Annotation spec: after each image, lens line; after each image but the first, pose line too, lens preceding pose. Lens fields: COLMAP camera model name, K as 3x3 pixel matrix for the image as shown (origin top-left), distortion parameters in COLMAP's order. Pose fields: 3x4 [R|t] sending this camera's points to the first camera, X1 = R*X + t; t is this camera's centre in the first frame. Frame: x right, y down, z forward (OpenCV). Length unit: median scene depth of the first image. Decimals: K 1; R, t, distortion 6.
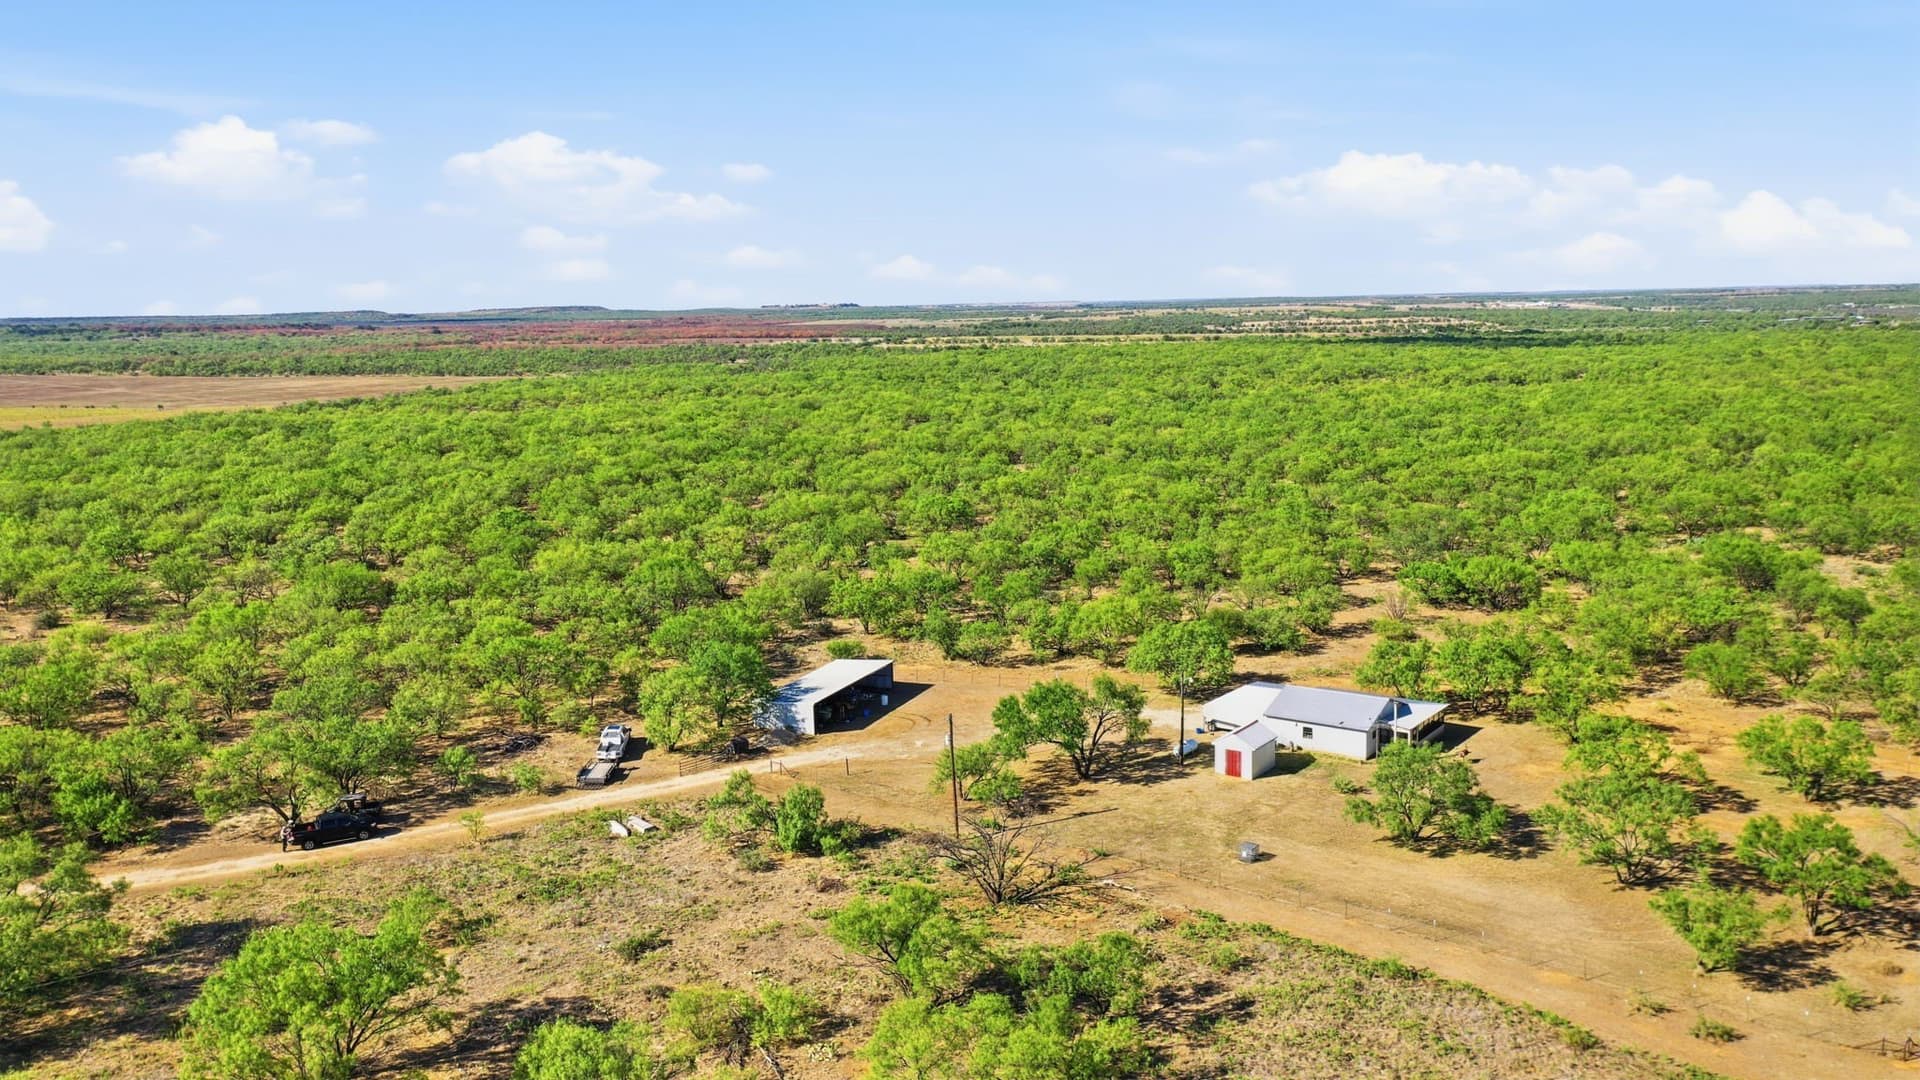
lens RADIAL K [[1500.7, 0, 960.0], [0, 1500.7, 540.0], [0, 0, 1]] dist [-0.000169, -0.004170]
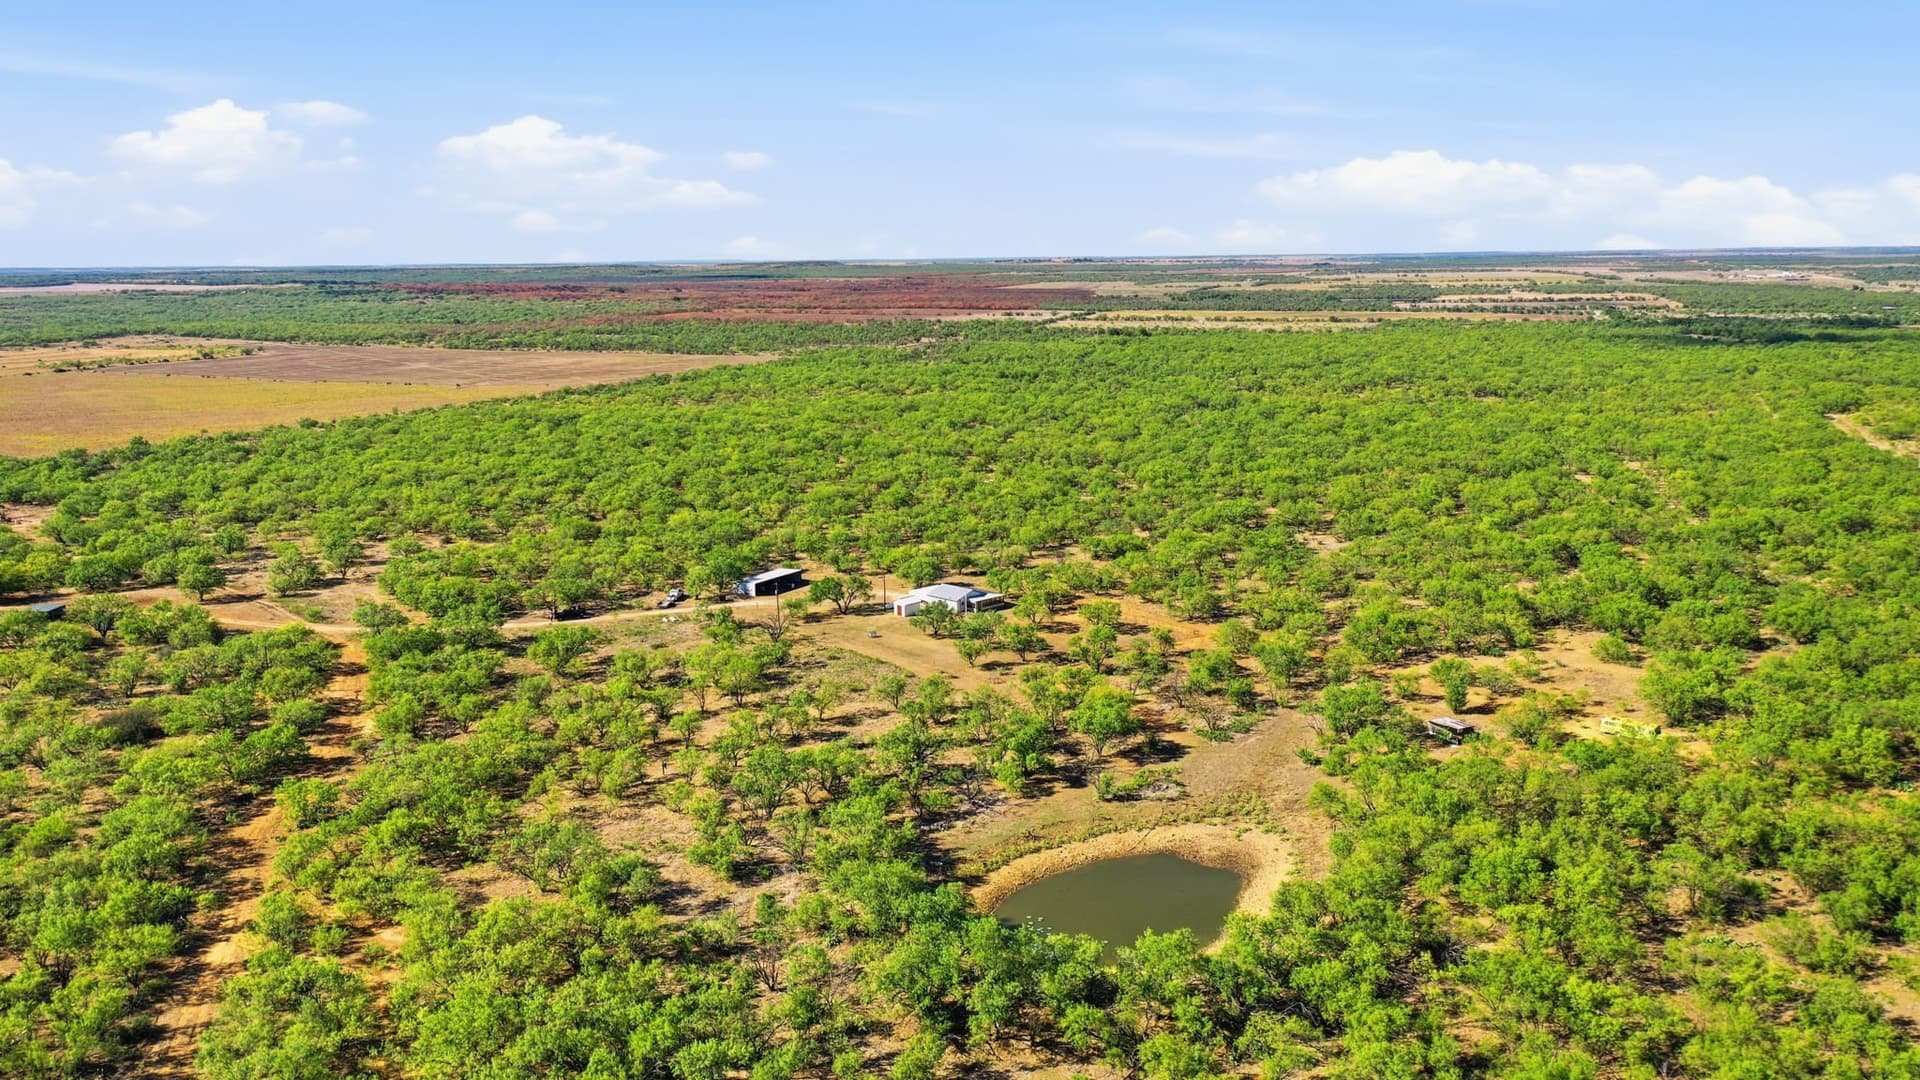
lens RADIAL K [[1539.2, 0, 960.0], [0, 1539.2, 540.0], [0, 0, 1]] dist [-0.005841, -0.001095]
pose [[0.987239, 0.036761, -0.154946, 0.557025], [-0.032248, 0.998982, 0.031544, -0.047860], [0.155948, -0.026145, 0.987419, -1.287302]]
